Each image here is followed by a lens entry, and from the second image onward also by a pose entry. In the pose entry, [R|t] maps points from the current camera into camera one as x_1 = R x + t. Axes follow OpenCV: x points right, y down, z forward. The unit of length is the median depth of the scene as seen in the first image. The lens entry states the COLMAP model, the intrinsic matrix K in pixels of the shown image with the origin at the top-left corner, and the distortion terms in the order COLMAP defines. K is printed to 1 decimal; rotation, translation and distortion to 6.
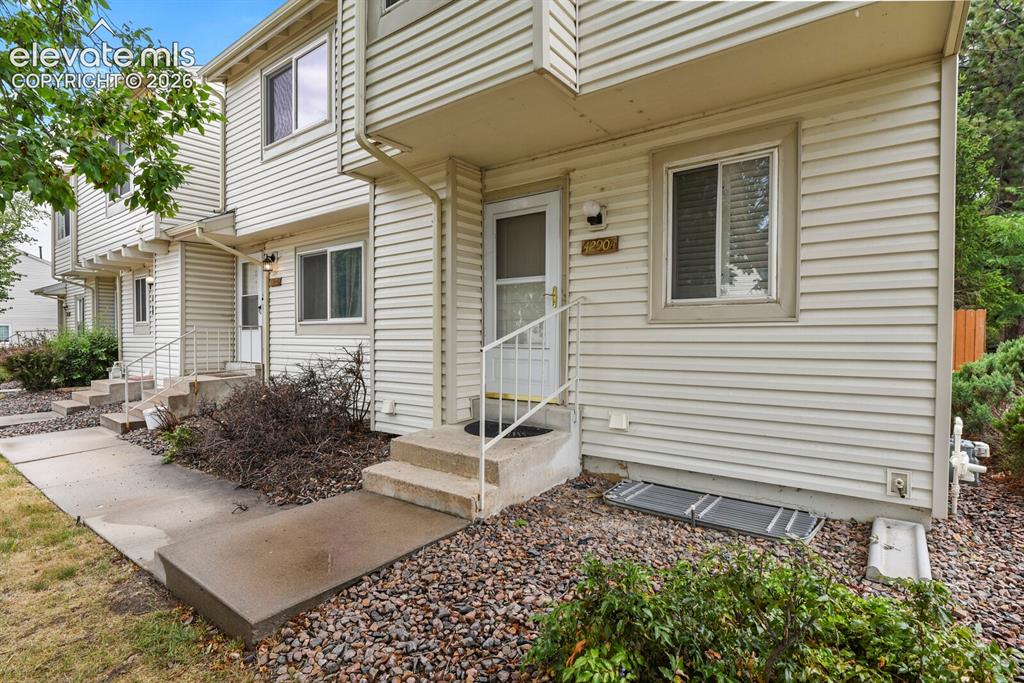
lens RADIAL K [[496.5, 0, 514.0], [0, 496.5, 342.6], [0, 0, 1]] dist [-0.008868, -0.002506]
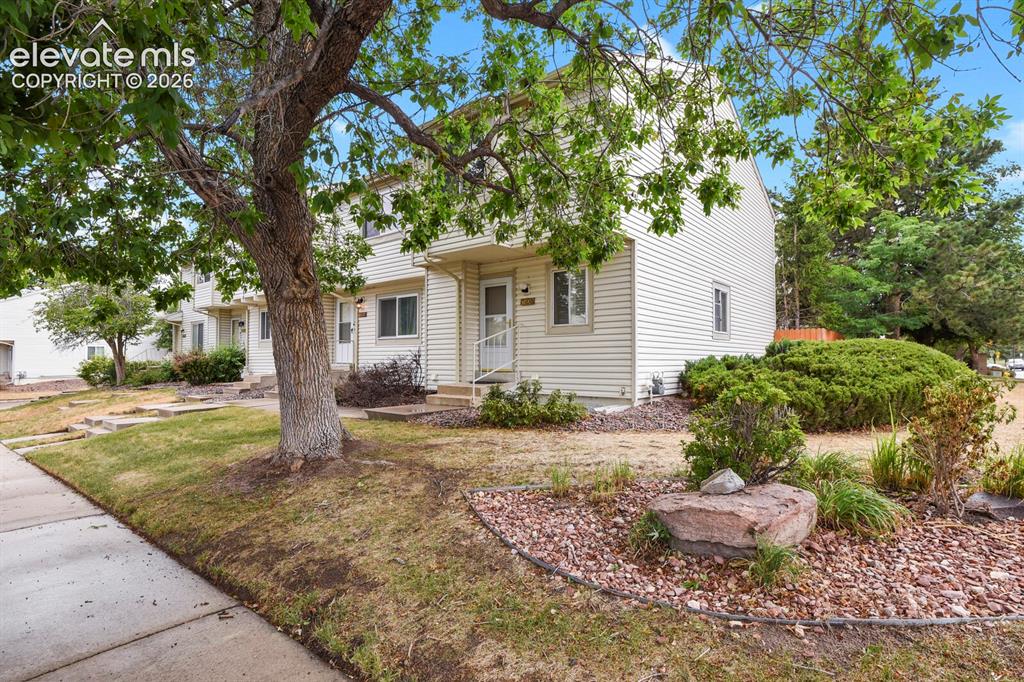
lens RADIAL K [[496.5, 0, 515.4], [0, 496.5, 341.2], [0, 0, 1]] dist [-0.008868, -0.002506]
pose [[0.999151, -0.004097, -0.040982, 0.187032], [0.002112, 0.998828, -0.048353, 0.089766], [0.041132, 0.048225, 0.997989, -1.158012]]
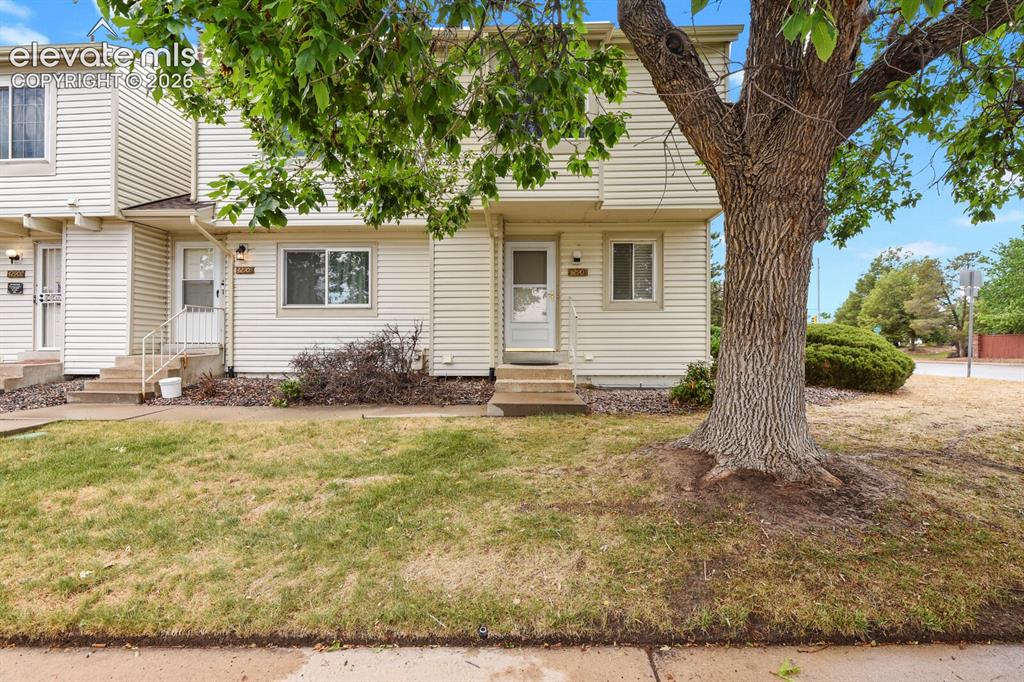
lens RADIAL K [[496.5, 0, 508.5], [0, 496.5, 344.8], [0, 0, 1]] dist [-0.008868, -0.002506]
pose [[0.818047, 0.001995, 0.575148, -1.111402], [0.007602, 0.999869, -0.014282, 0.118689], [-0.575101, 0.016056, 0.817925, -0.457395]]
